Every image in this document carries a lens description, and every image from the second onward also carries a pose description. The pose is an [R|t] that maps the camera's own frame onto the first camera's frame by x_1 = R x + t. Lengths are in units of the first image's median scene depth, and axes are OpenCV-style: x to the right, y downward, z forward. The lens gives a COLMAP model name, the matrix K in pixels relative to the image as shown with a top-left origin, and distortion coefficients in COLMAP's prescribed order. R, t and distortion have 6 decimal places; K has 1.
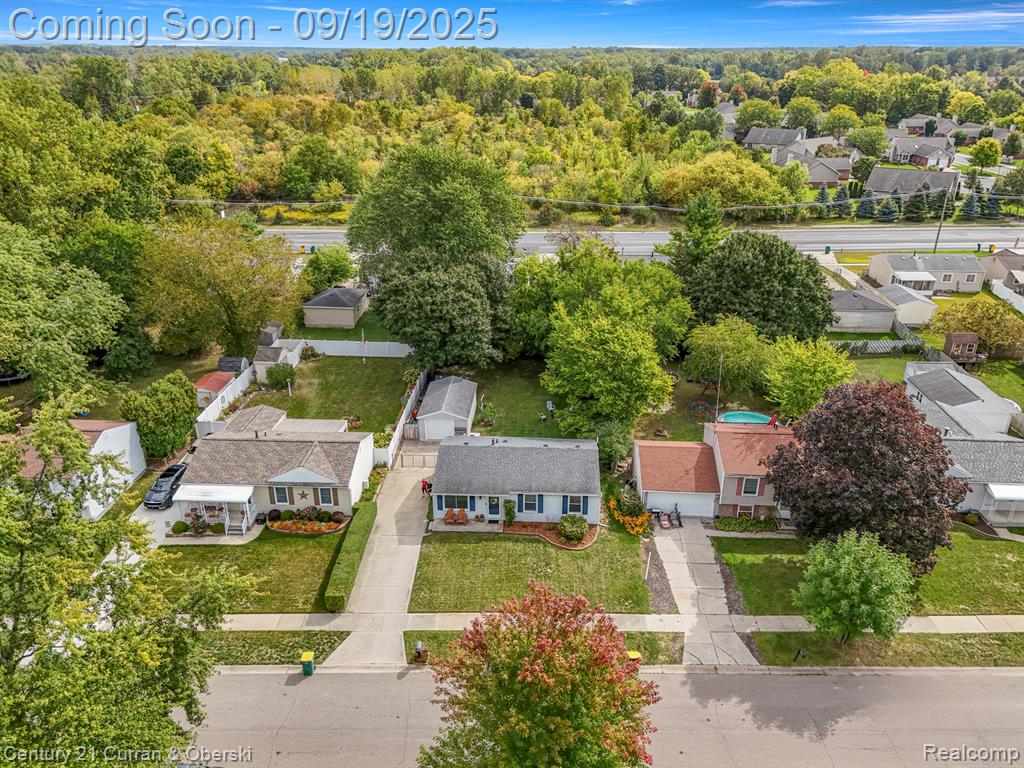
lens RADIAL K [[746.3, 0, 508.8], [0, 746.3, 386.9], [0, 0, 1]] dist [0.073673, -0.063864]
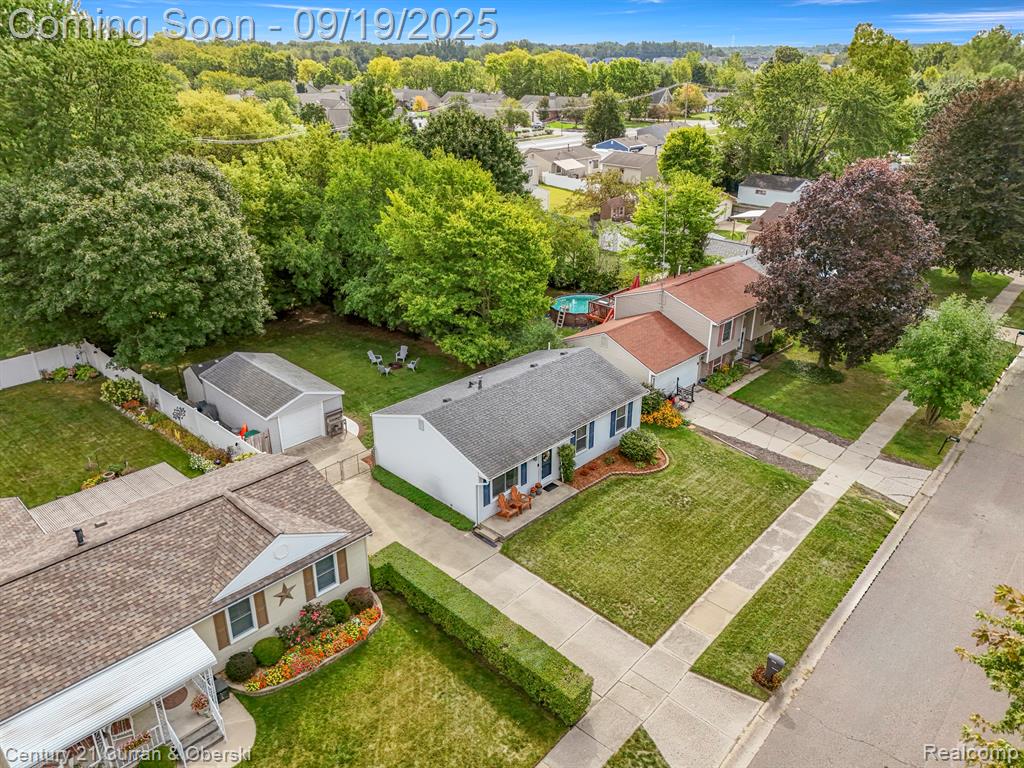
lens RADIAL K [[746.3, 0, 508.5], [0, 746.3, 388.4], [0, 0, 1]] dist [0.073673, -0.063864]
pose [[0.660851, -0.306772, 0.684958, -0.466943], [0.306263, 0.943431, 0.127050, 0.004044], [-0.685185, 0.125816, 0.717420, 0.542835]]
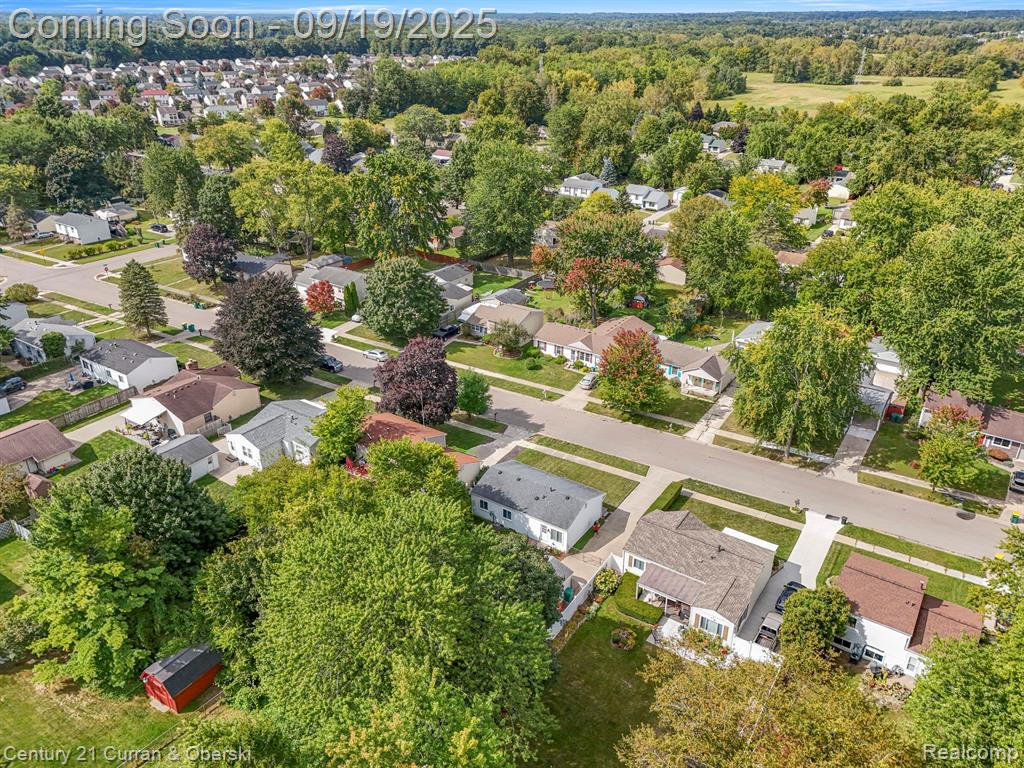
lens RADIAL K [[746.3, 0, 507.9], [0, 746.3, 383.2], [0, 0, 1]] dist [0.073673, -0.063864]
pose [[-0.856458, -0.225189, 0.464509, -0.576684], [0.208635, 0.672067, 0.710491, -1.102781], [-0.472176, 0.705419, -0.528615, 1.702192]]
